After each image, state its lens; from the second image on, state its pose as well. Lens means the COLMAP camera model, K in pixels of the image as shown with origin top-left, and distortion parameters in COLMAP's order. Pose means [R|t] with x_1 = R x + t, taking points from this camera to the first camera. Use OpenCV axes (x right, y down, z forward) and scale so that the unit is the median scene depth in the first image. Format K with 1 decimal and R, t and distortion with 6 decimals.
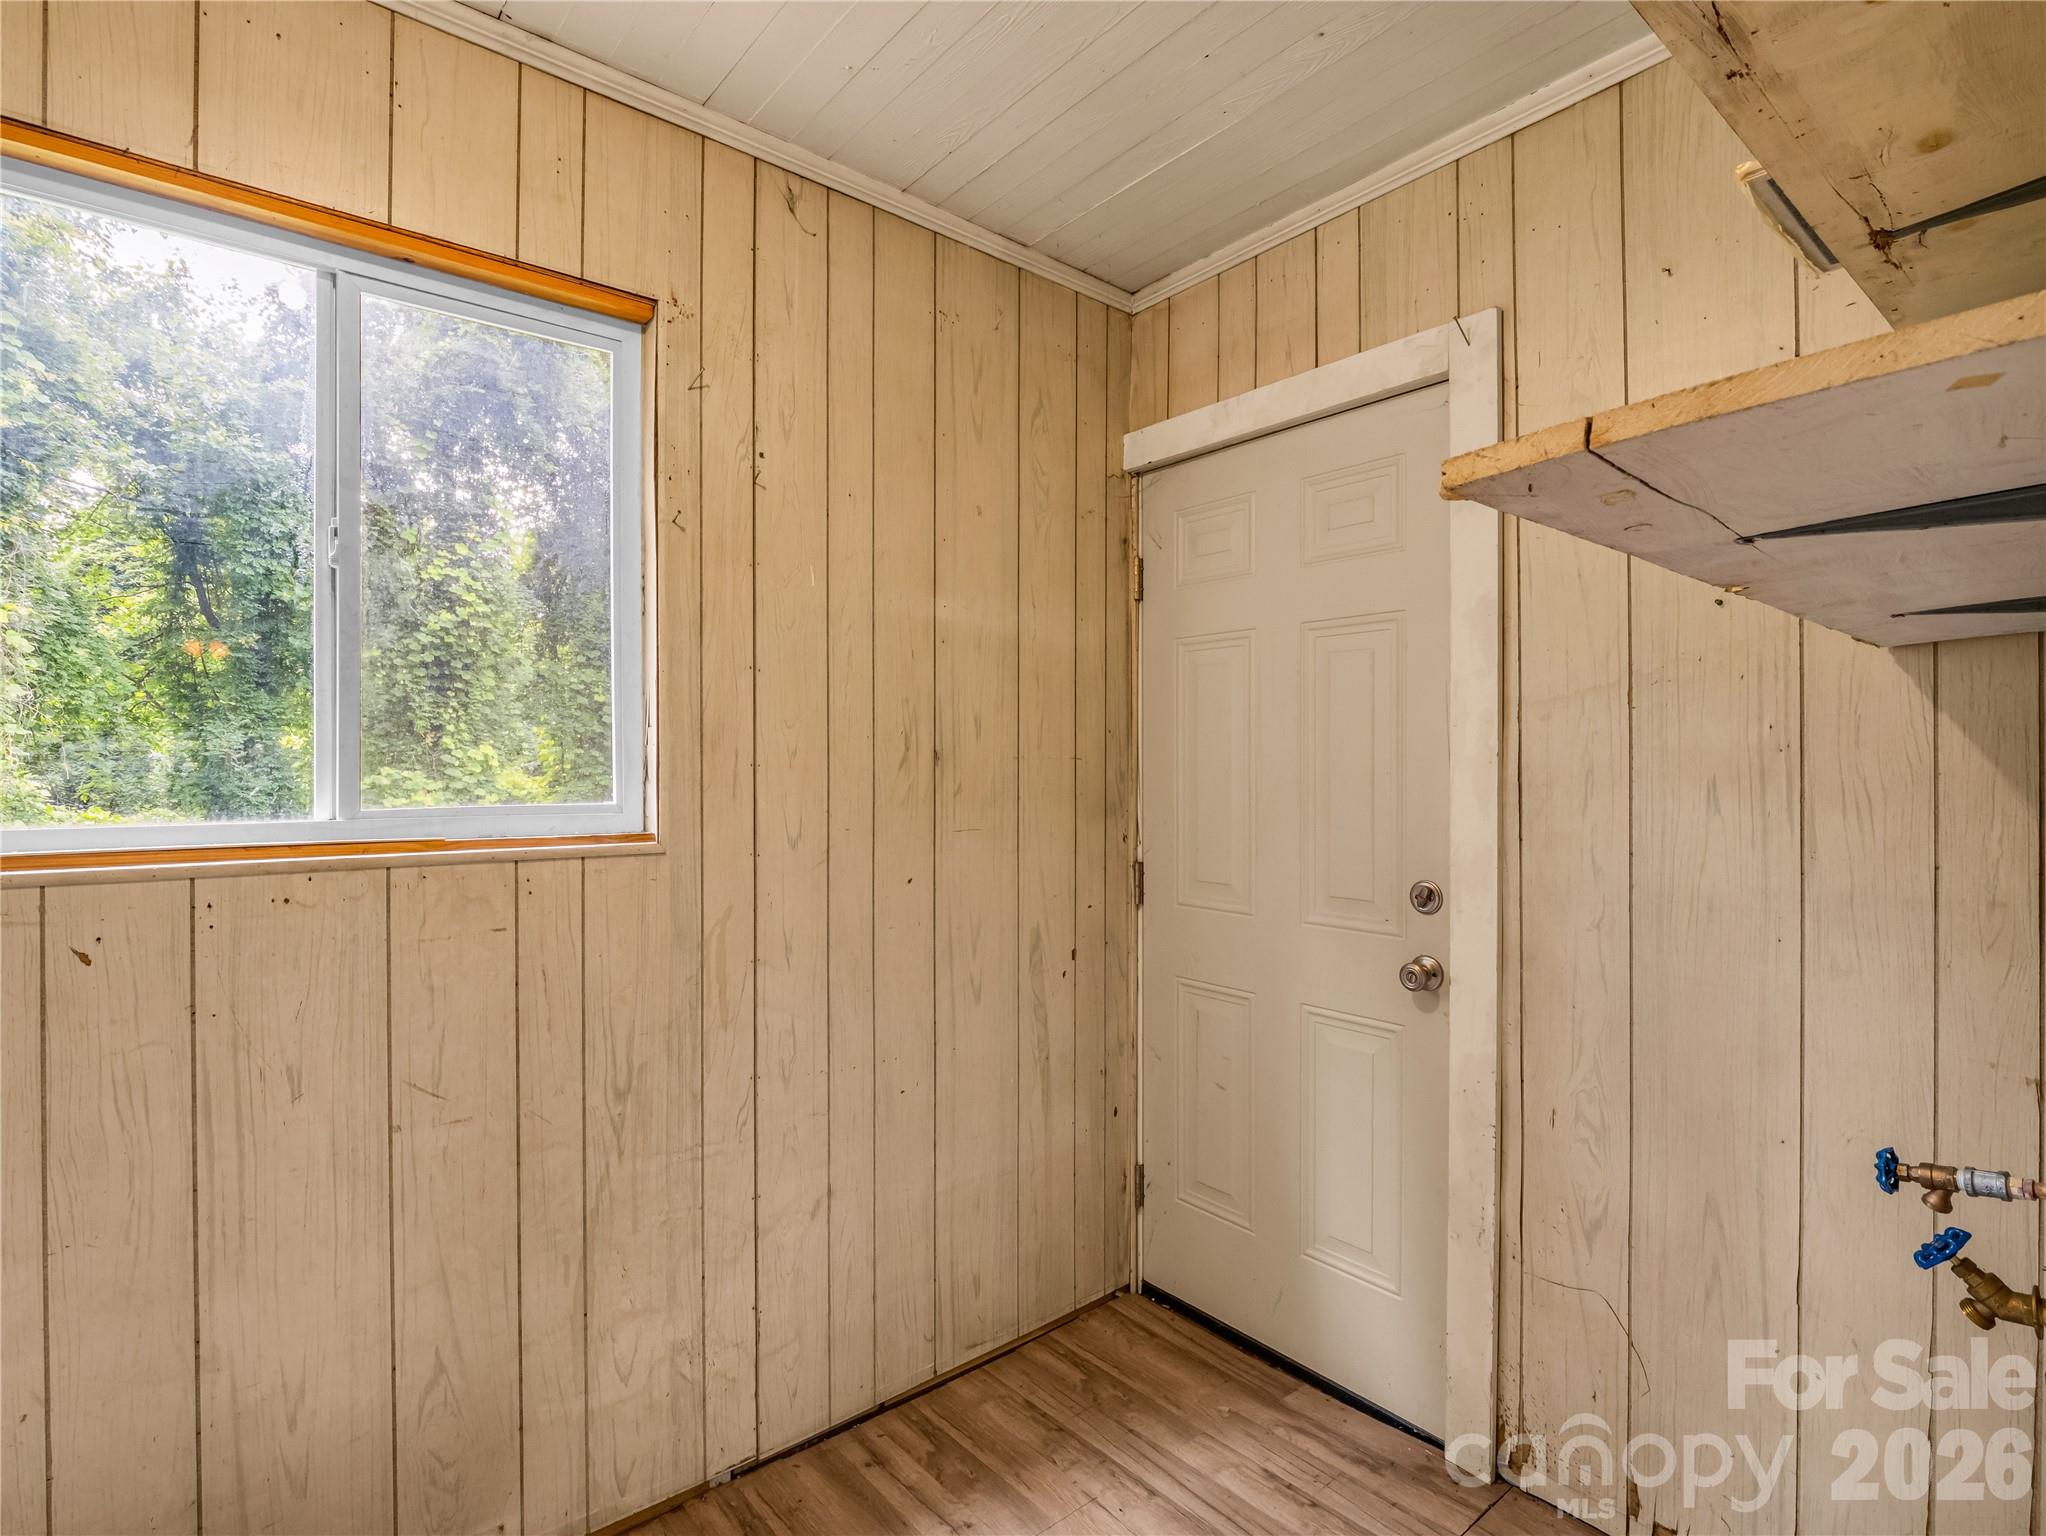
lens RADIAL K [[1005.0, 0, 973.5], [0, 1005.0, 760.3], [0, 0, 1]] dist [-0.020220, 0.001342]
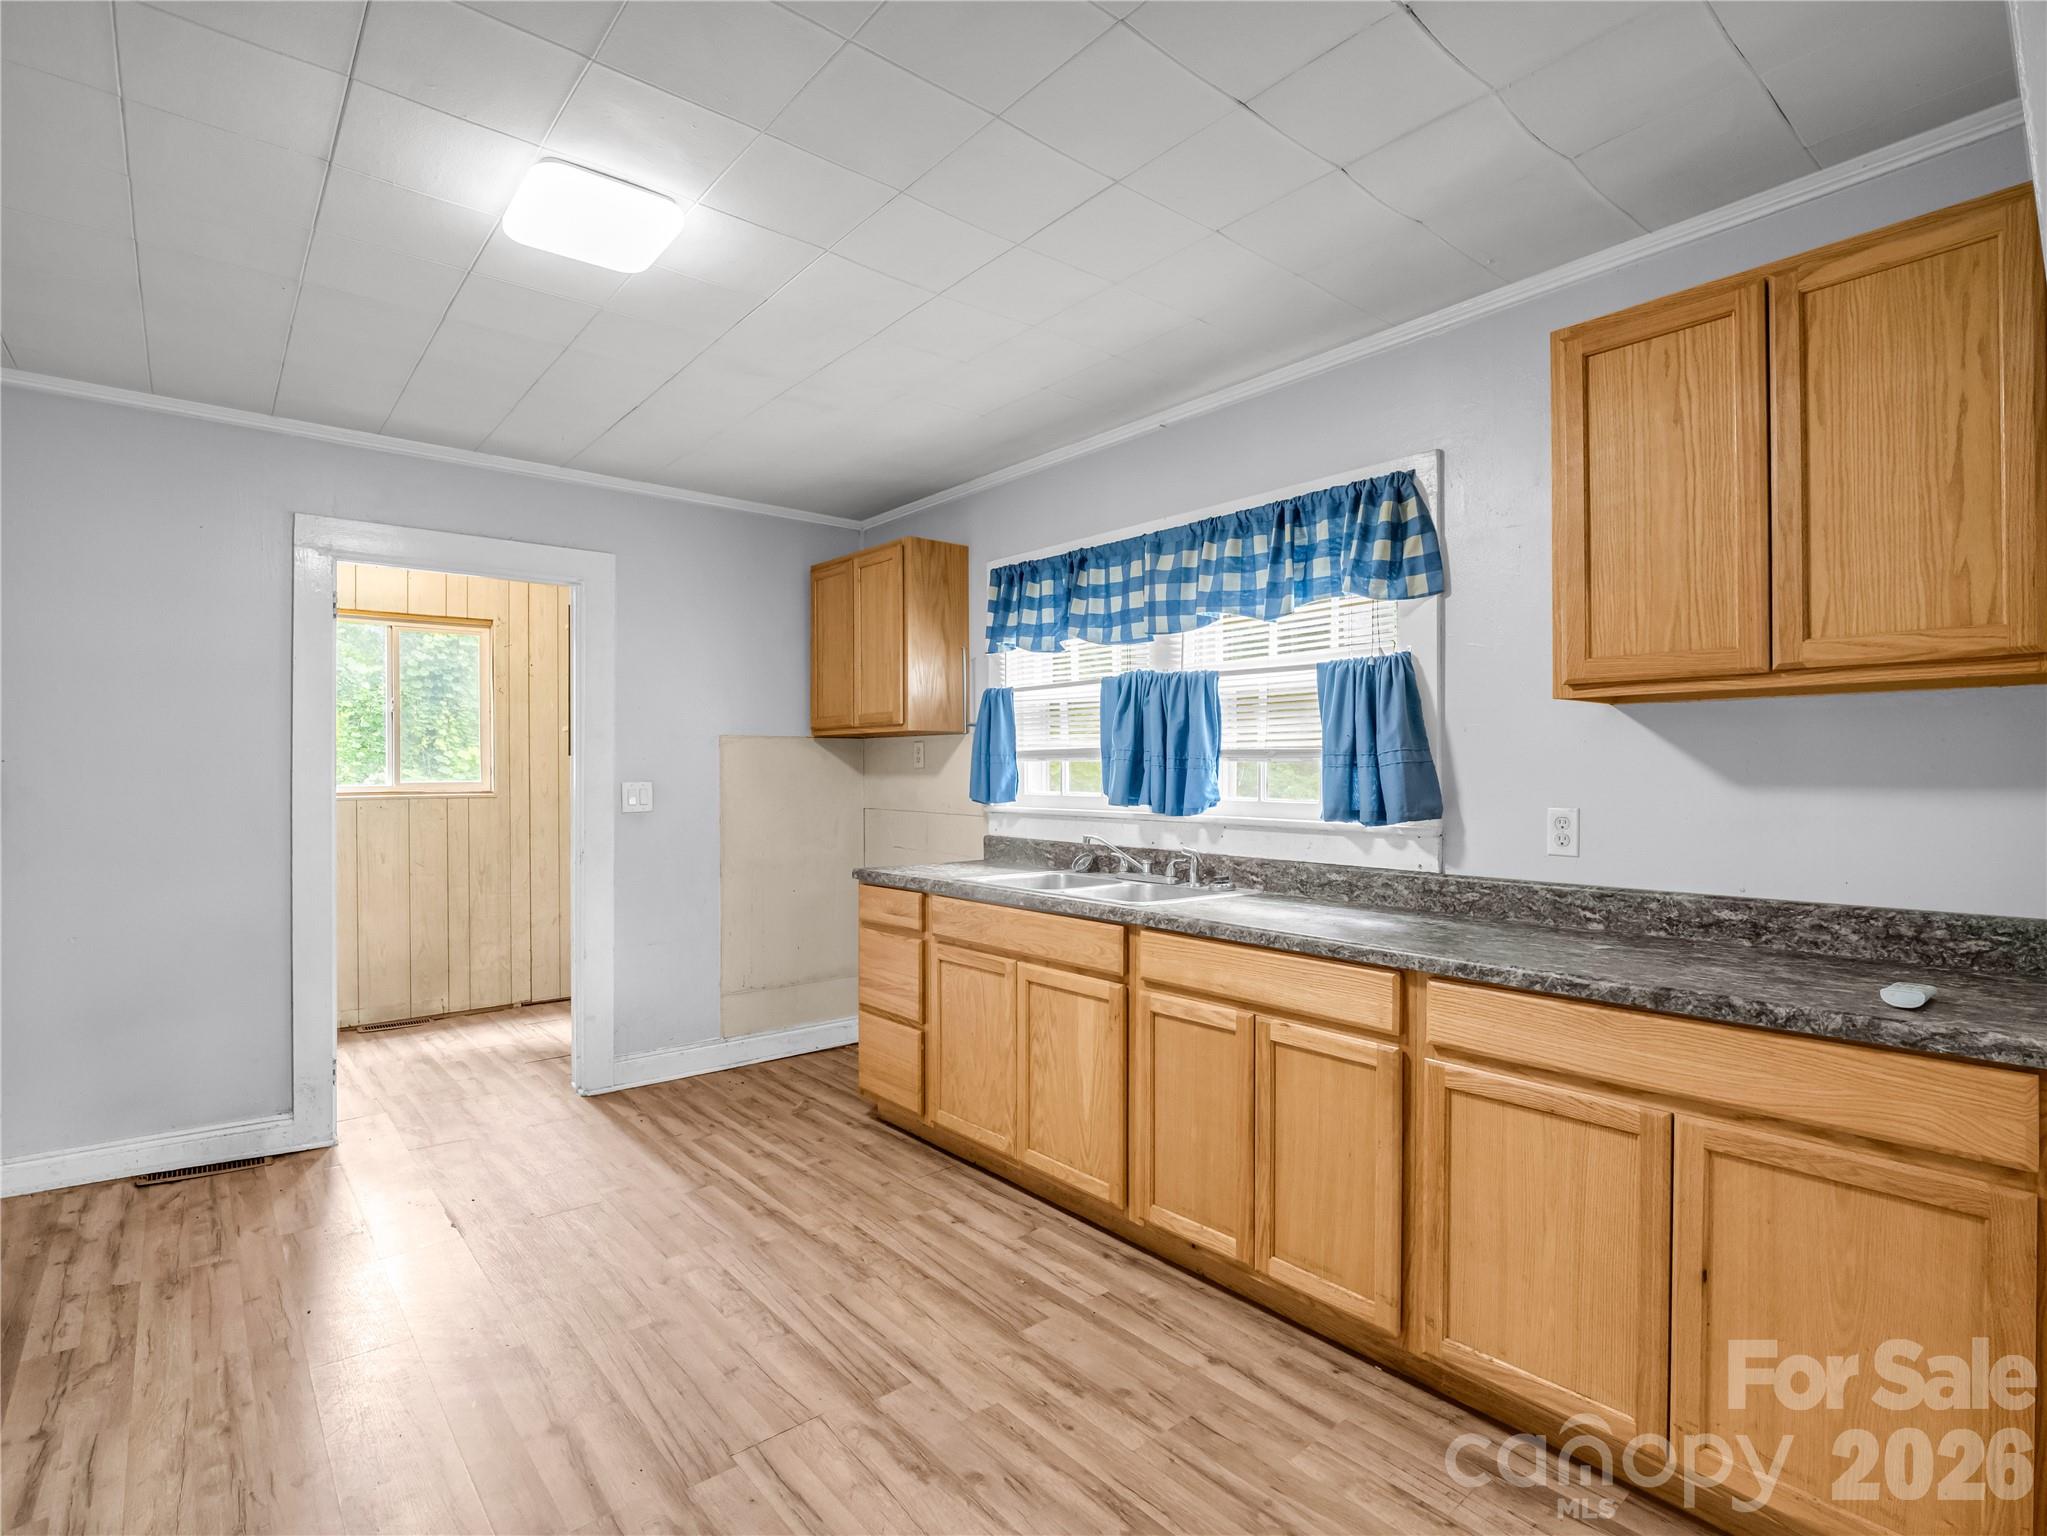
lens RADIAL K [[1005.5, 0, 973.0], [0, 1005.5, 766.4], [0, 0, 1]] dist [-0.020220, 0.001342]
pose [[0.999995, 0.002255, 0.002144, 1.121713], [-0.002271, 0.999971, 0.007205, -0.027355], [-0.002127, -0.007210, 0.999972, -2.034253]]
